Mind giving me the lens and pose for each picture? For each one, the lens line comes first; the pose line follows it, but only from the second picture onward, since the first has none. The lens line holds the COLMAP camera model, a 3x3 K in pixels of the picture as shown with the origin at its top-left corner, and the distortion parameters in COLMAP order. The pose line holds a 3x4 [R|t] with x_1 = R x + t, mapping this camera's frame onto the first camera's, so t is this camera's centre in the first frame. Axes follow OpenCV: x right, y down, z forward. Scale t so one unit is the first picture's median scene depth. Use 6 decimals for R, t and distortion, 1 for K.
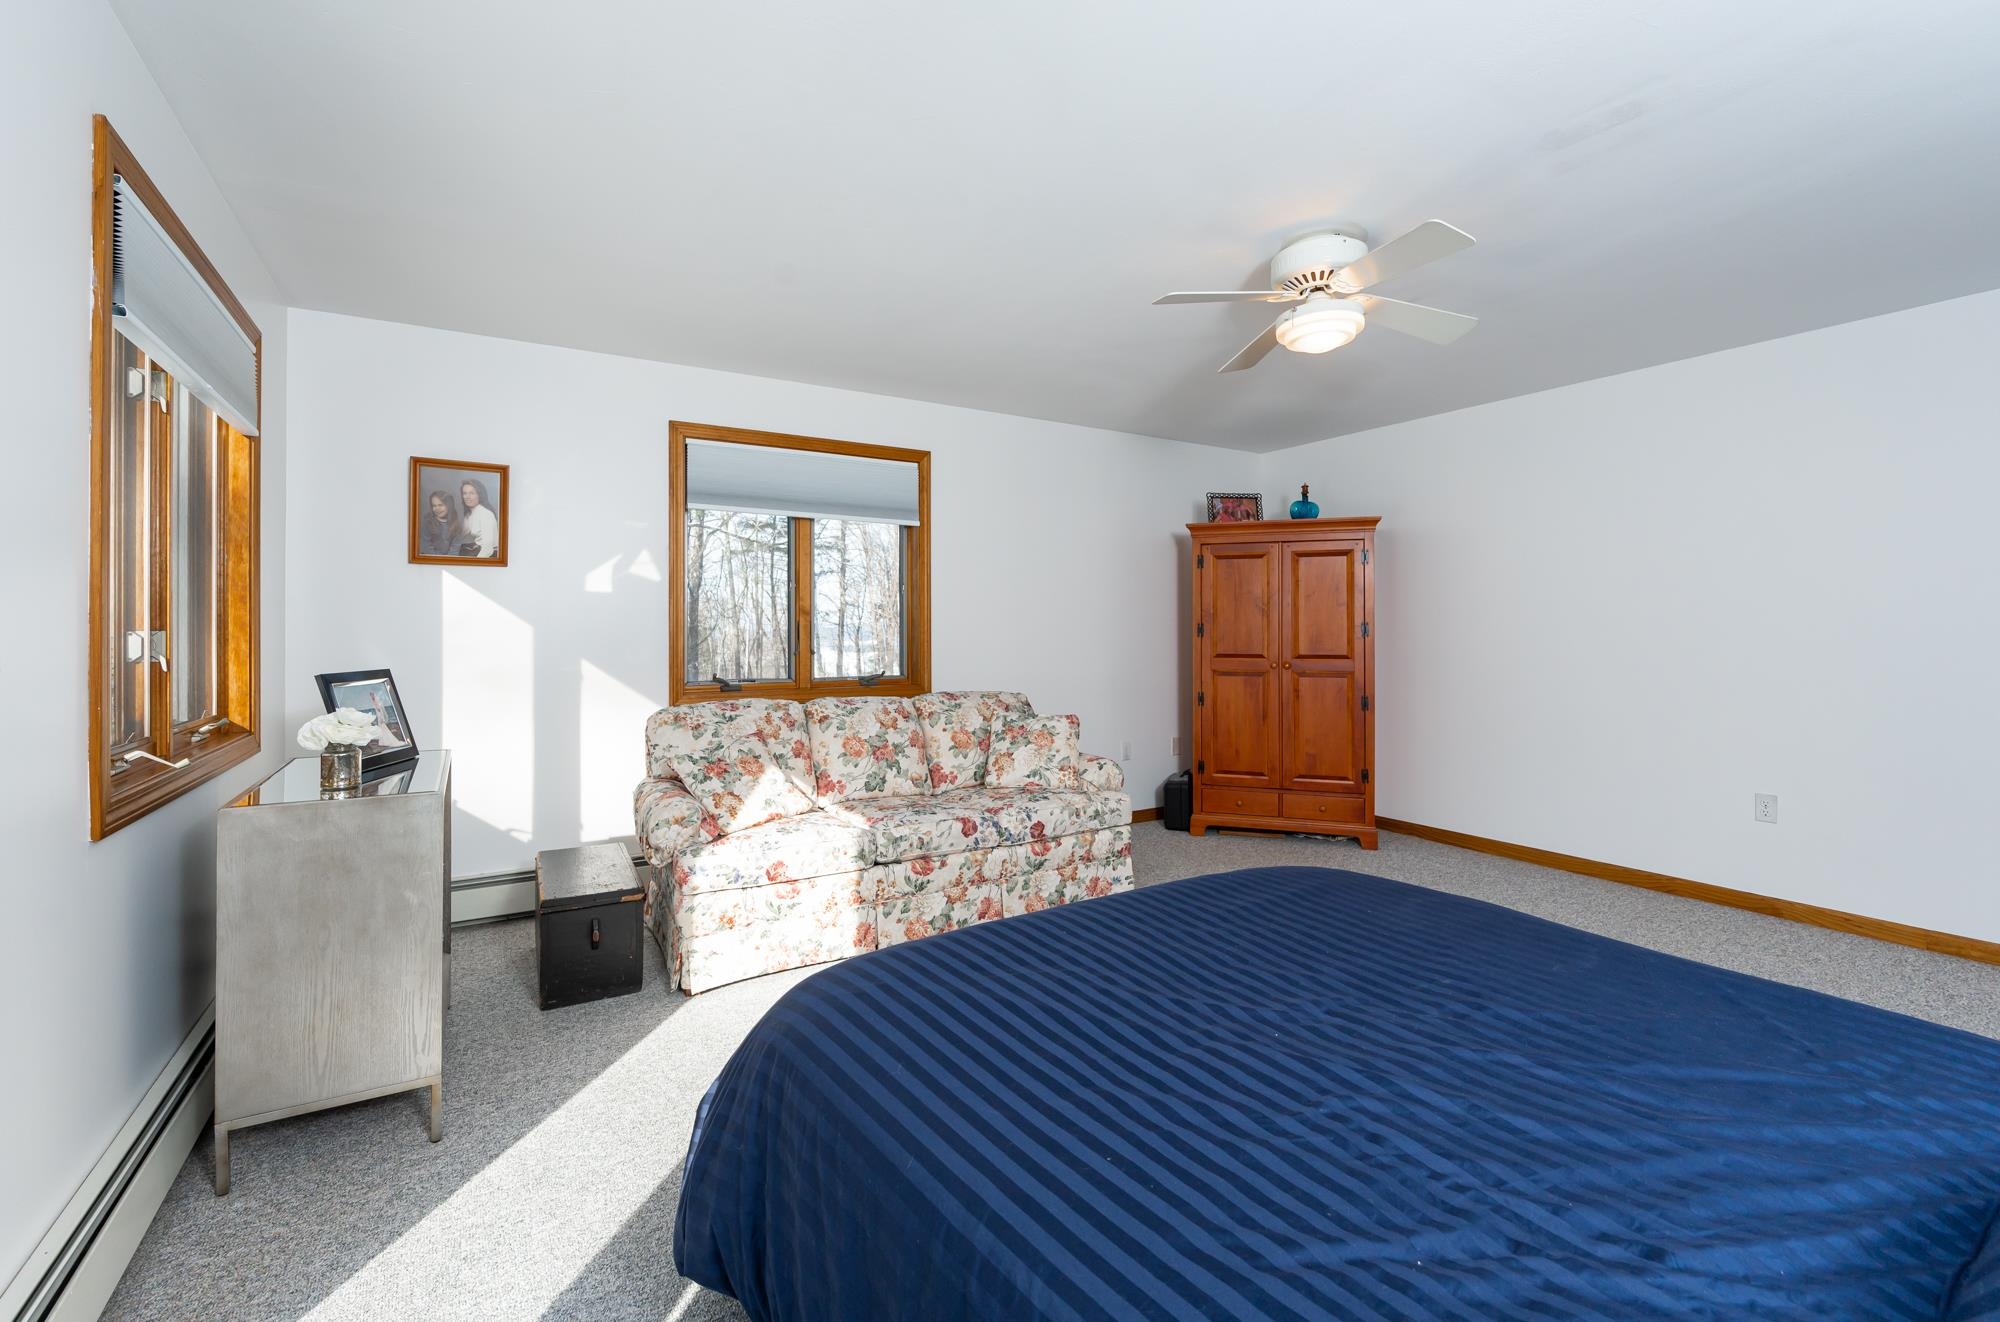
lens RADIAL K [[851.4, 0, 1002.5], [0, 851.4, 625.6], [0, 0, 1]] dist [0.001320, 0.000024]
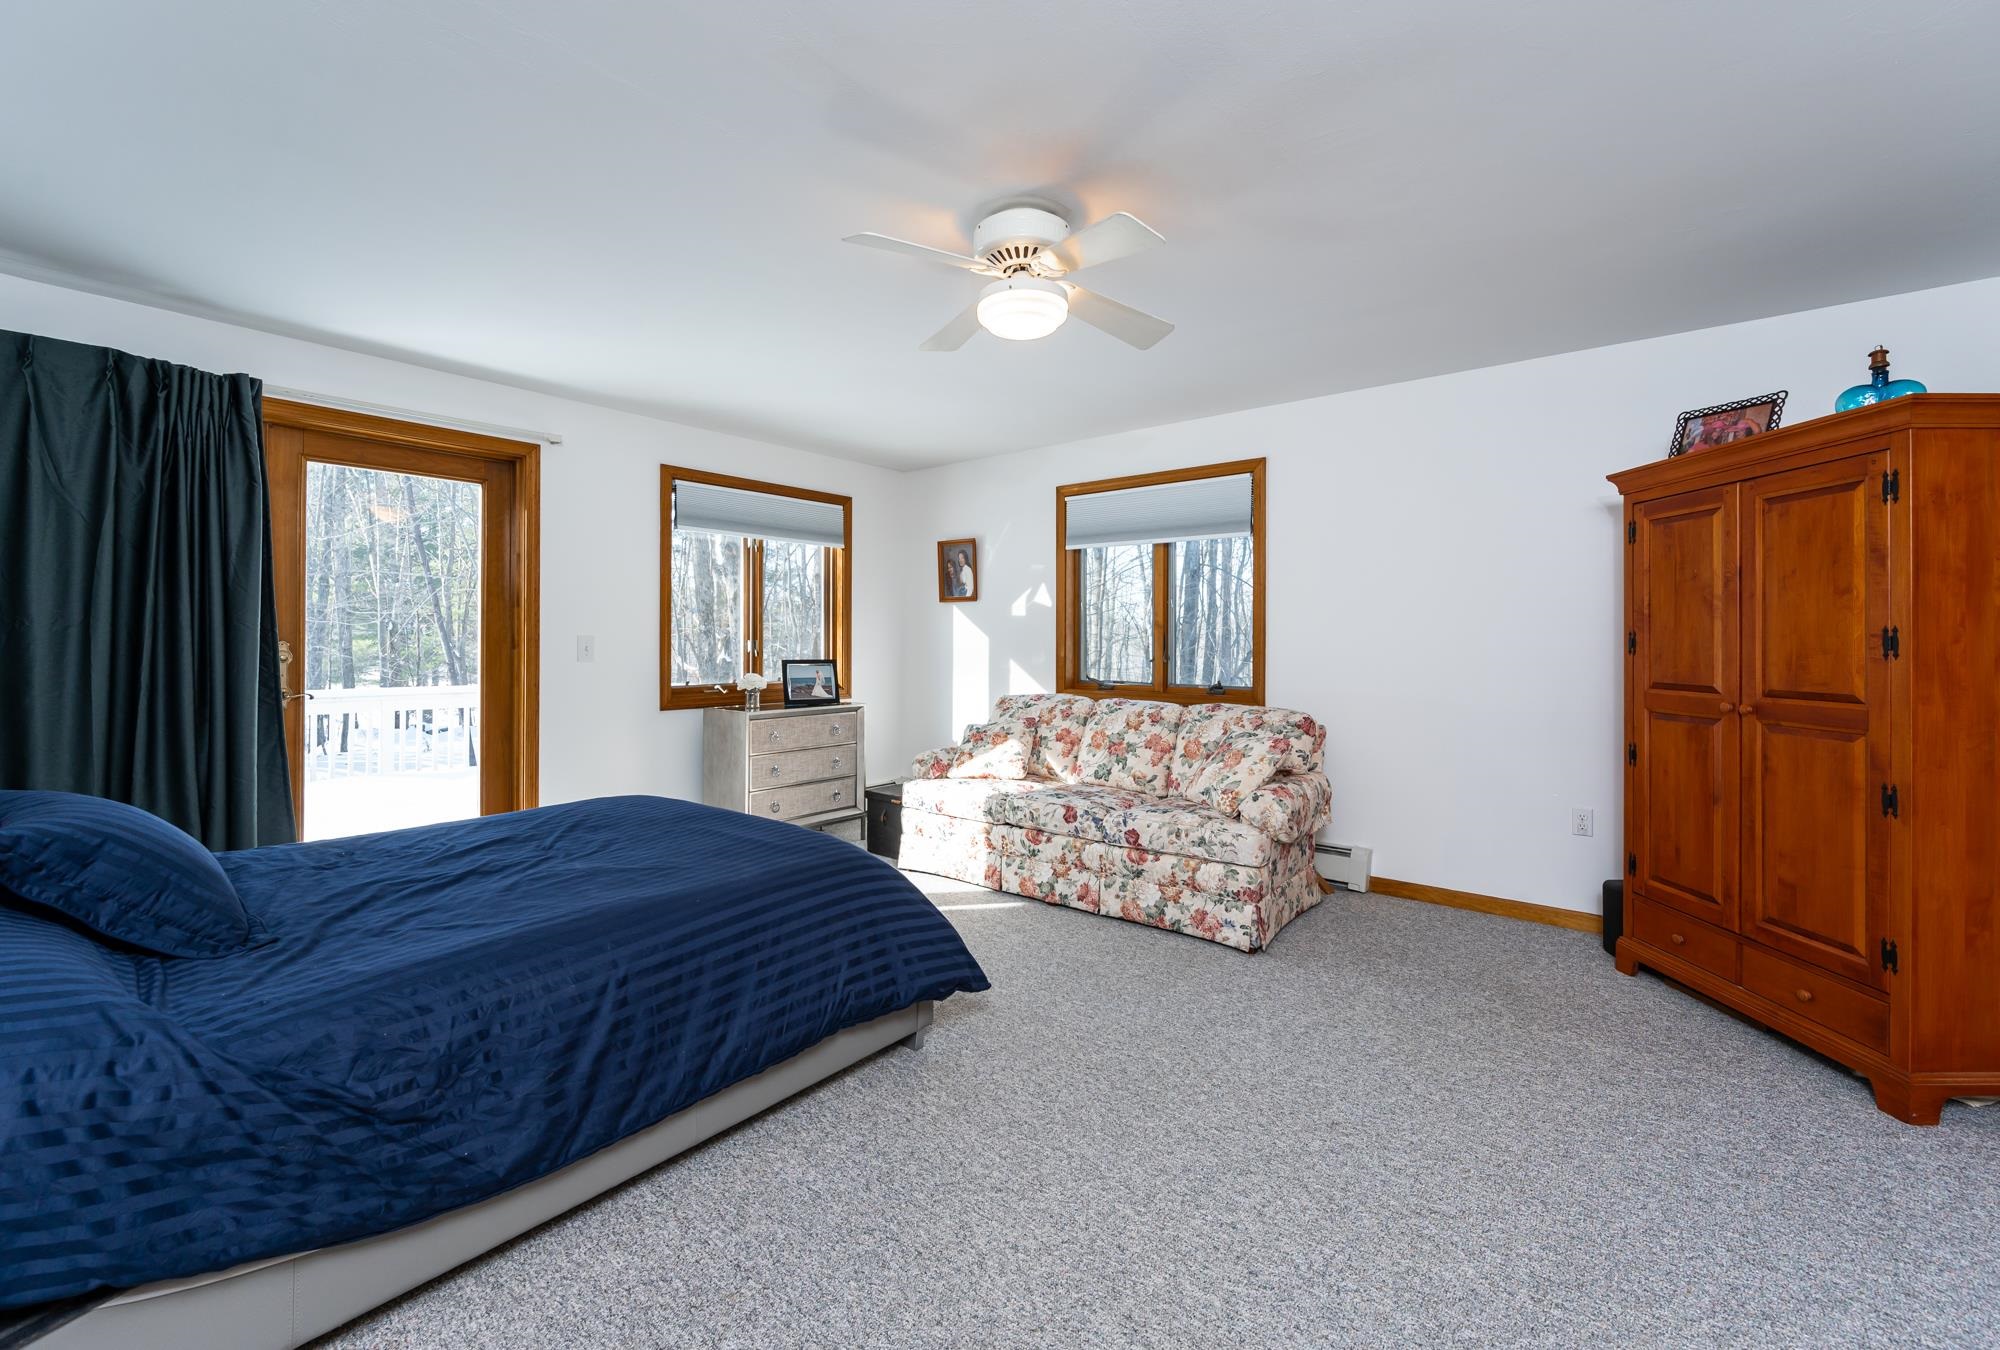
lens RADIAL K [[838.2, 0, 1003.2], [0, 838.2, 644.5], [0, 0, 1]] dist [-0.001475, -0.000235]
pose [[0.332691, 0.003991, -0.943028, 0.911562], [-0.000124, 0.999991, 0.004189, 0.005419], [0.943036, -0.001277, 0.332688, 0.509374]]
